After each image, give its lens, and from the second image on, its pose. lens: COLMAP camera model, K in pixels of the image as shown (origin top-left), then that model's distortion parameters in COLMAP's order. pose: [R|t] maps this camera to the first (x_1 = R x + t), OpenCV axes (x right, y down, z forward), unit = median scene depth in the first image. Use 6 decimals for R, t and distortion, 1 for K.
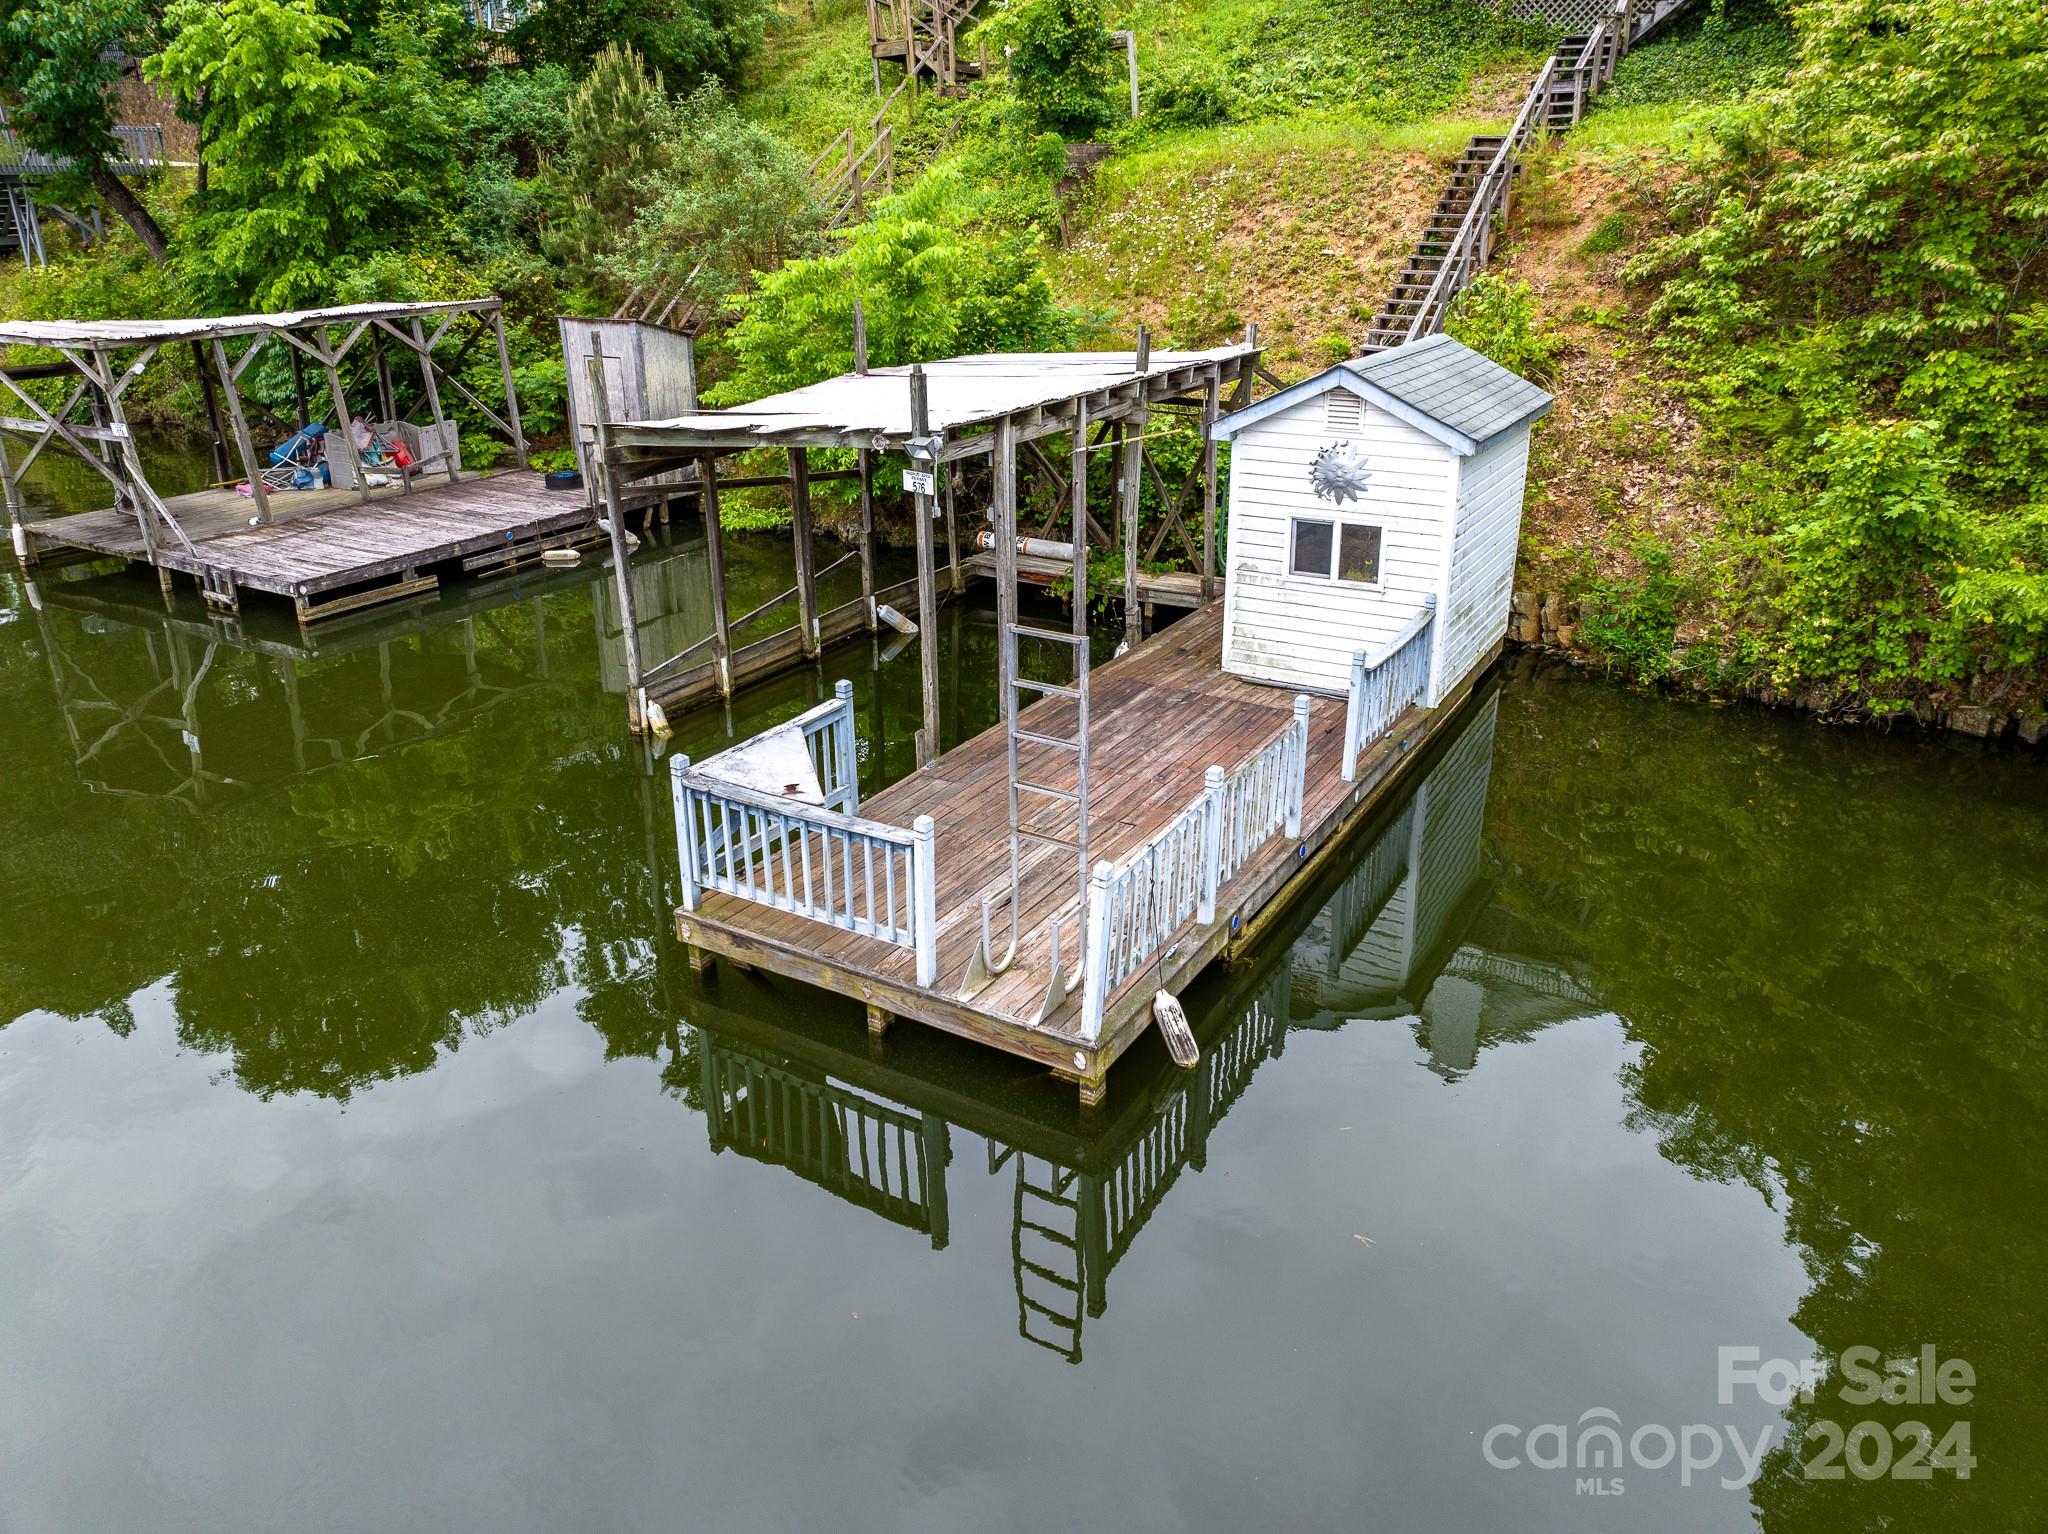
lens RADIAL K [[1453.1, 0, 1024.0], [0, 1453.1, 767.0], [0, 0, 1]] dist [-0.040584, -0.004938]
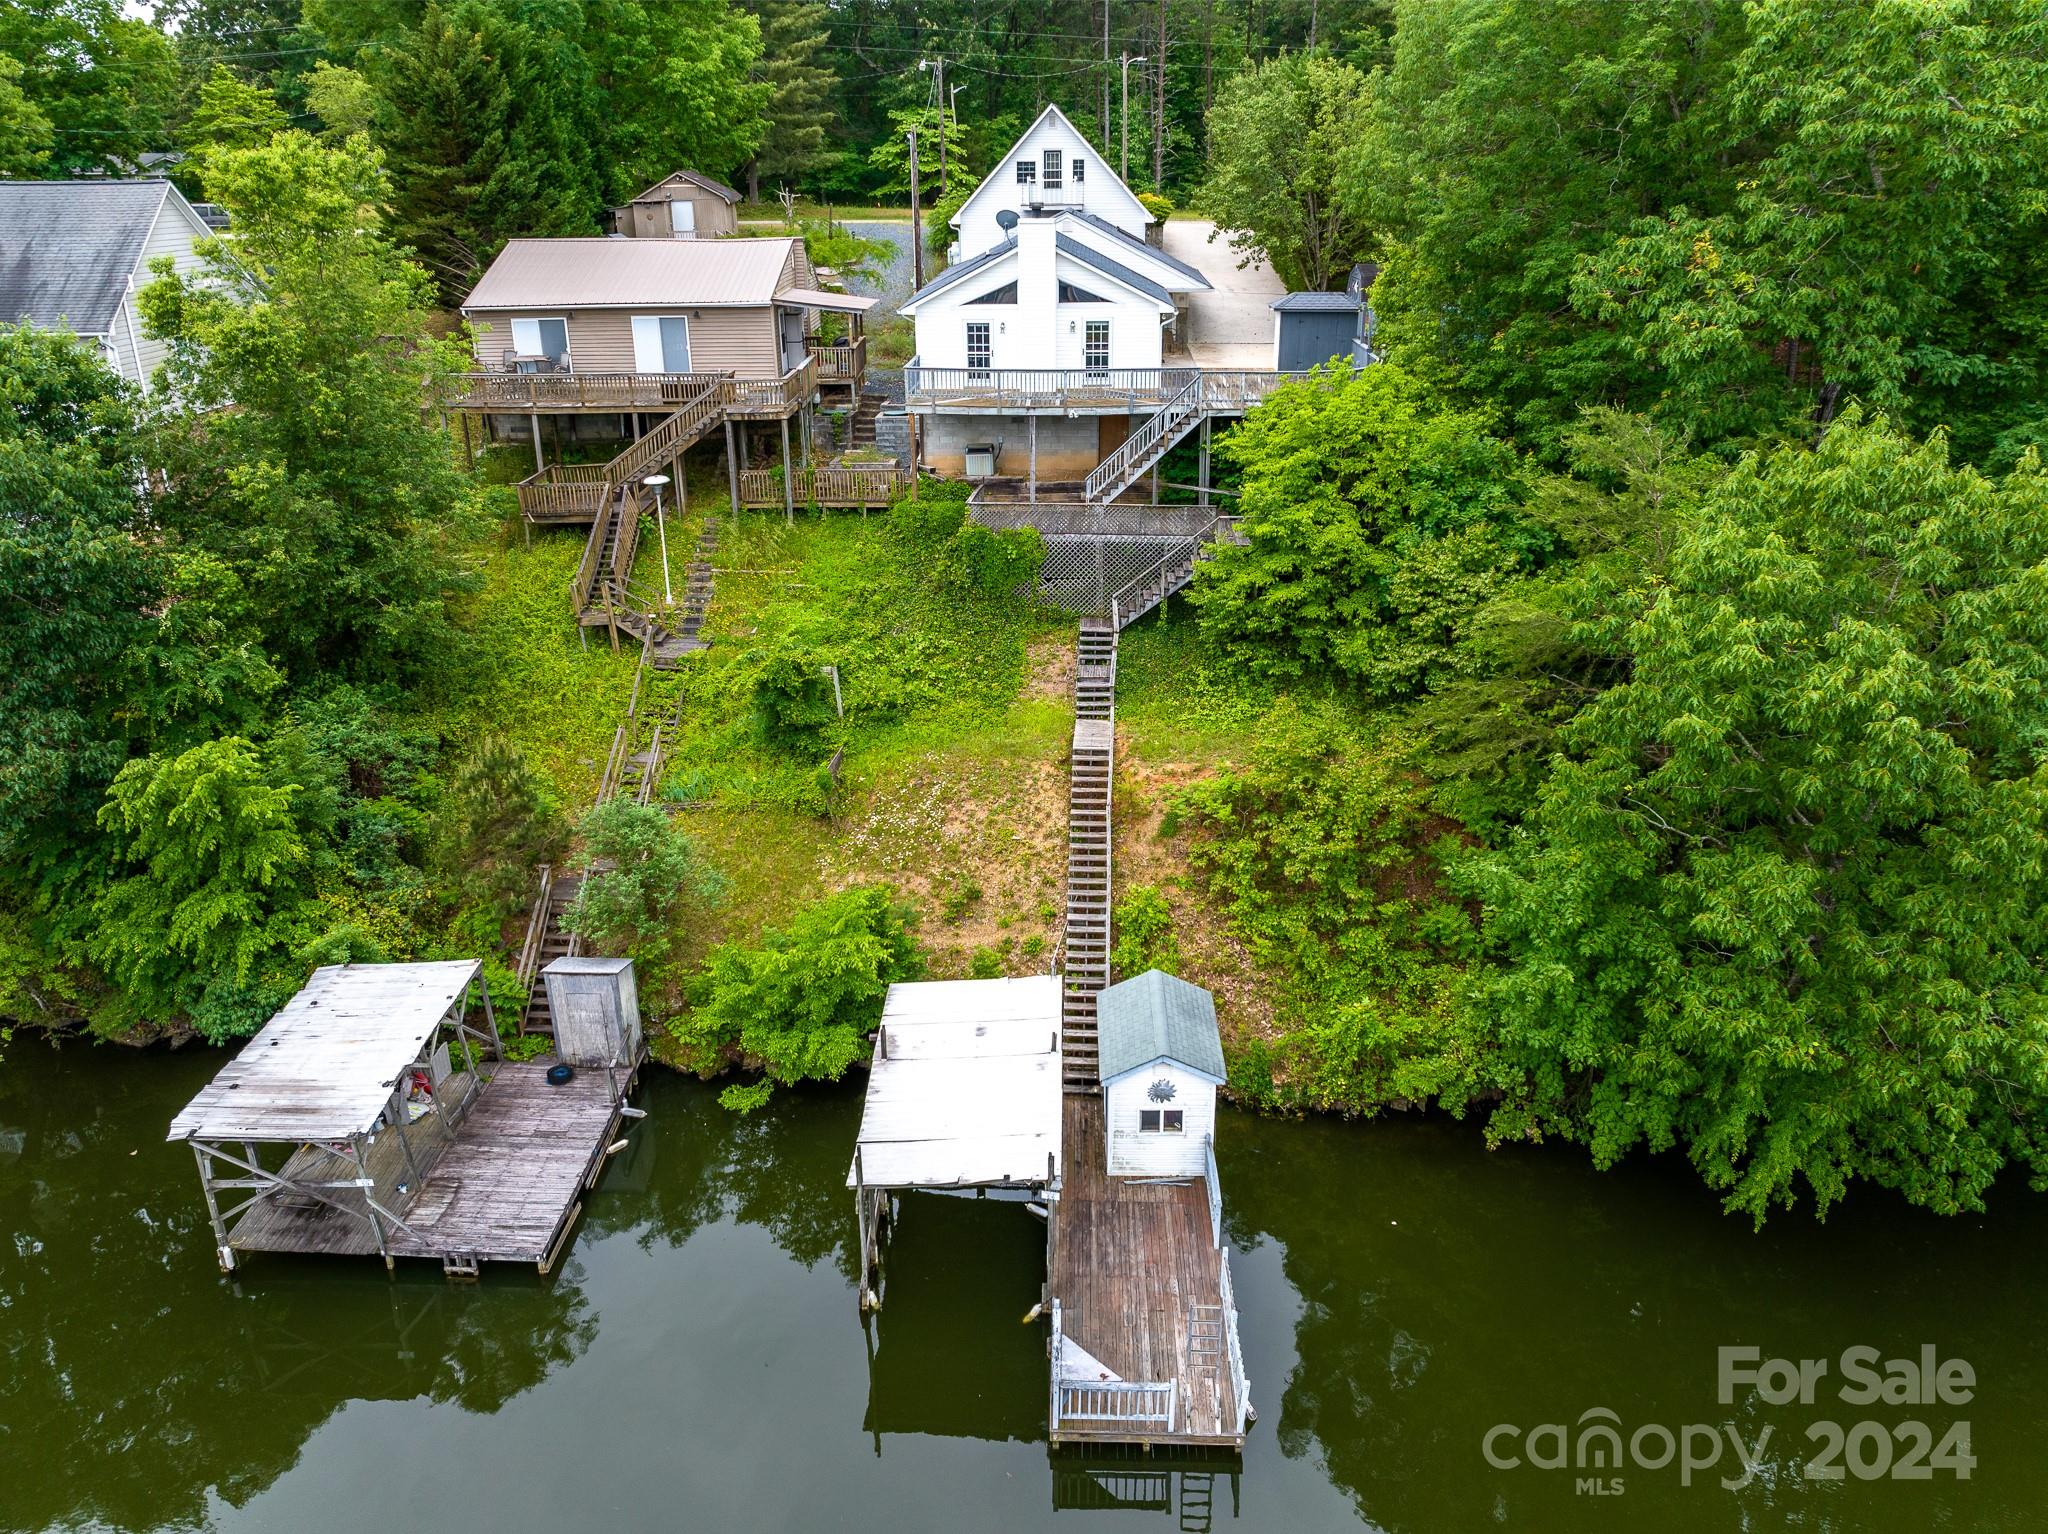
lens RADIAL K [[1450.2, 0, 1024.0], [0, 1450.2, 767.0], [0, 0, 1]] dist [-0.010409, -0.008765]
pose [[0.878560, -0.189762, 0.438319, -0.744963], [0.185861, 0.981186, 0.052249, -0.747499], [-0.439987, 0.035562, 0.897300, -0.802847]]
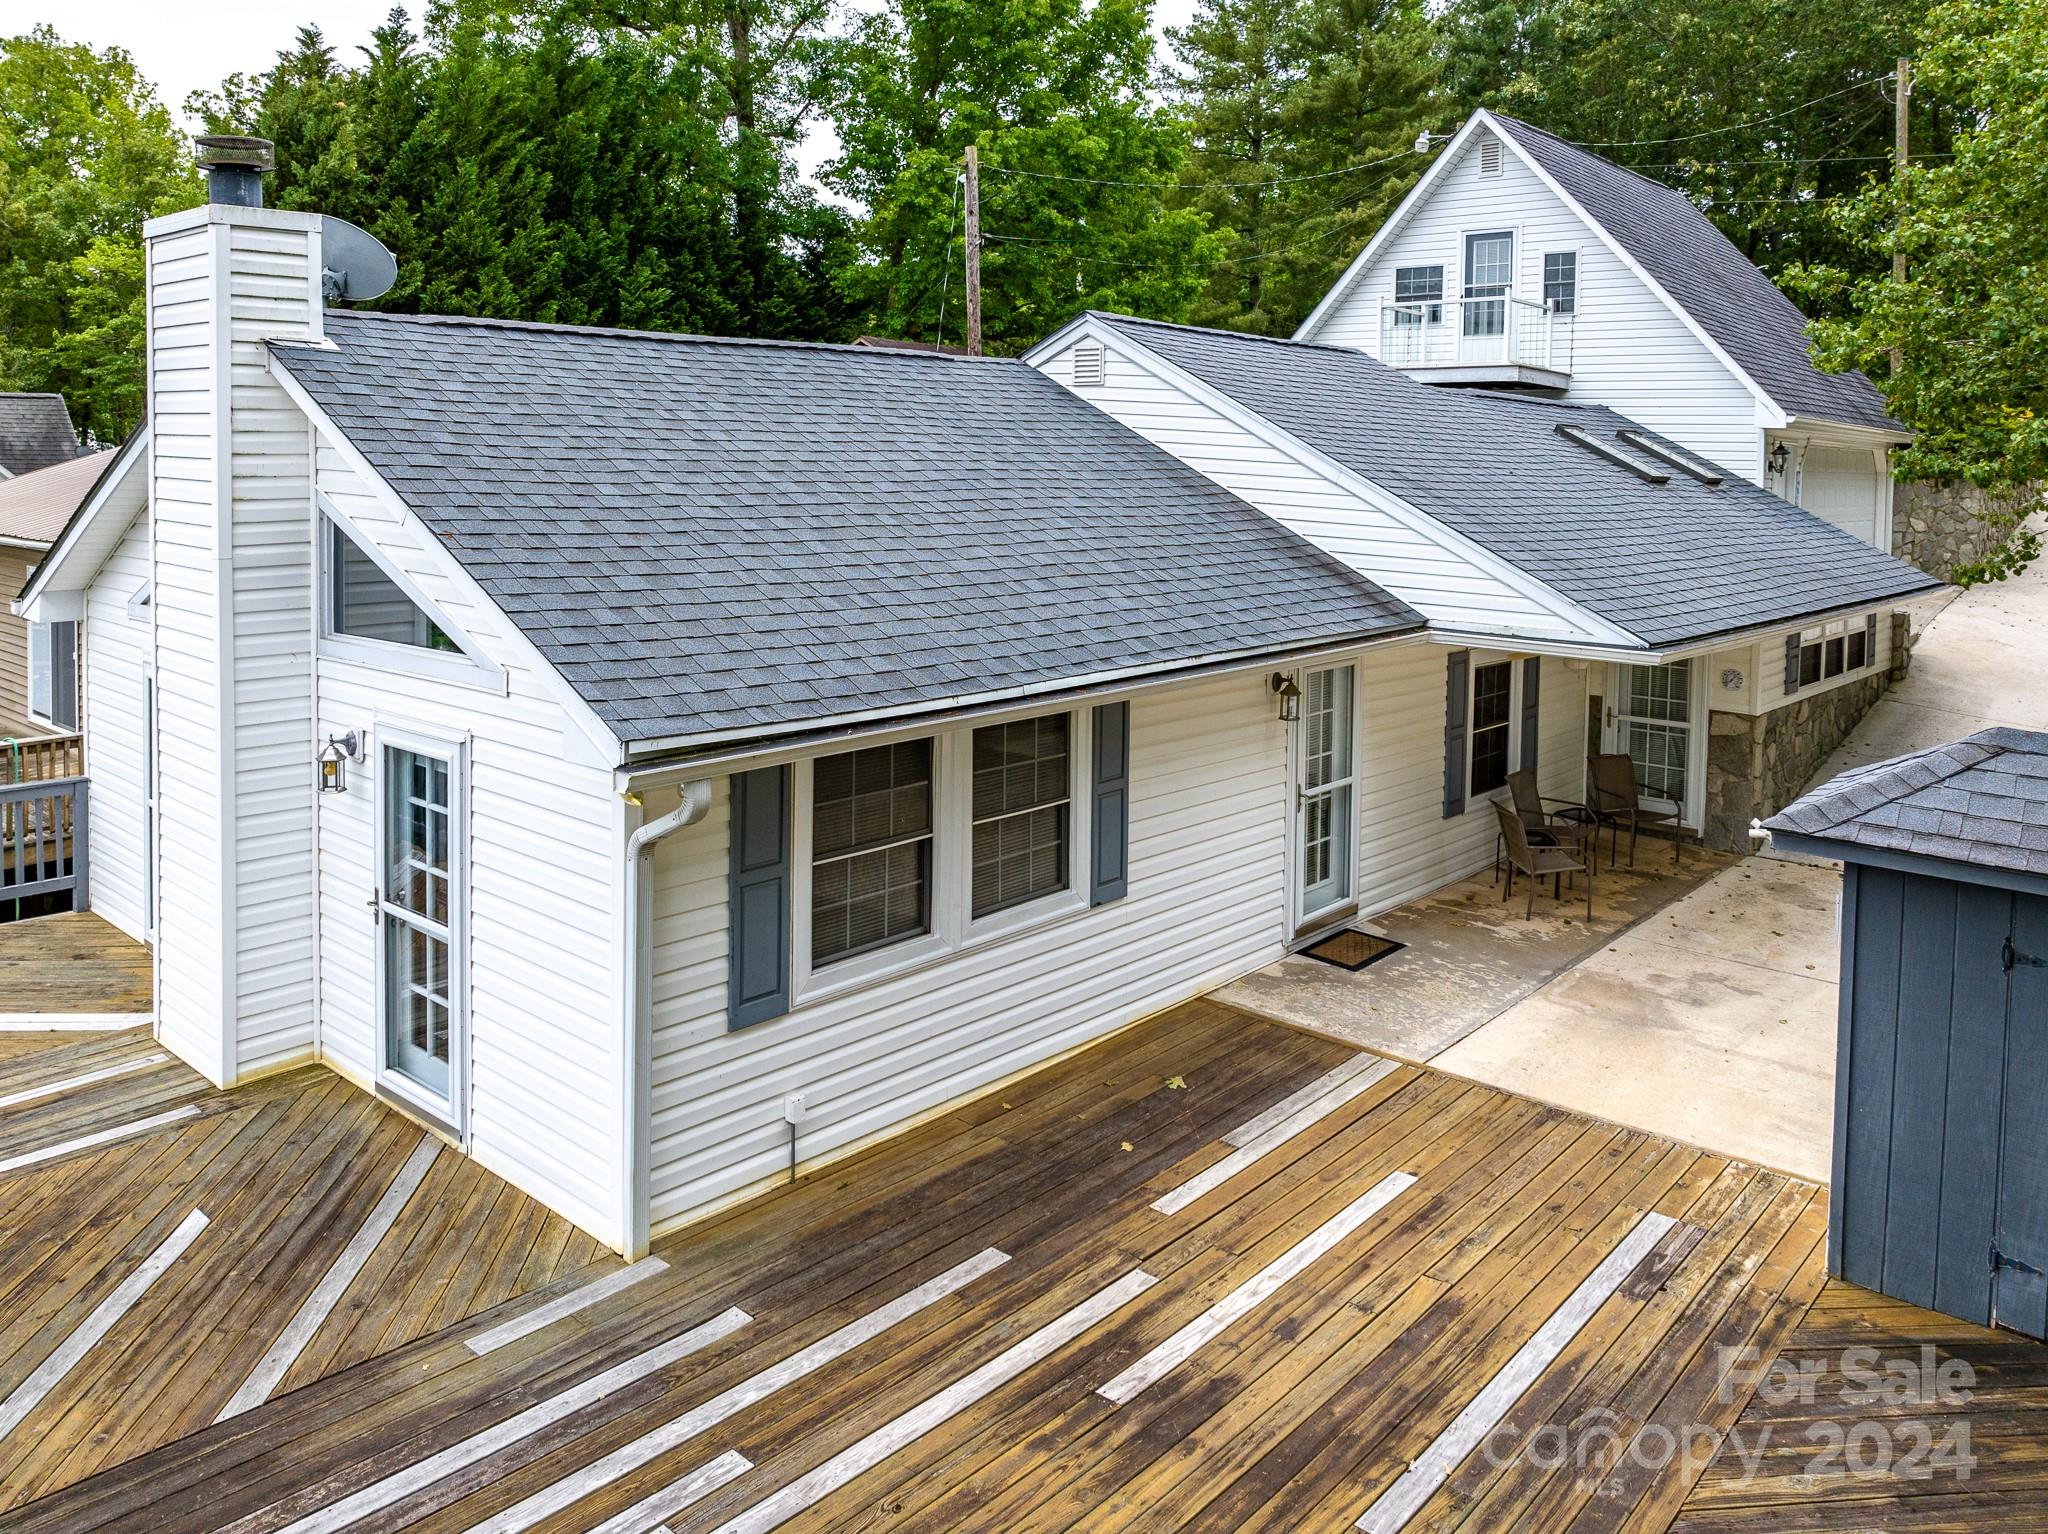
lens RADIAL K [[1518.3, 0, 1050.3], [0, 1518.3, 511.6], [0, 0, 1]] dist [-0.033405, 0.001207]
pose [[0.984038, 0.027887, -0.175760, 1.237697], [-0.087077, 0.936788, -0.338888, -1.401943], [0.155200, 0.348784, 0.924263, 1.345235]]
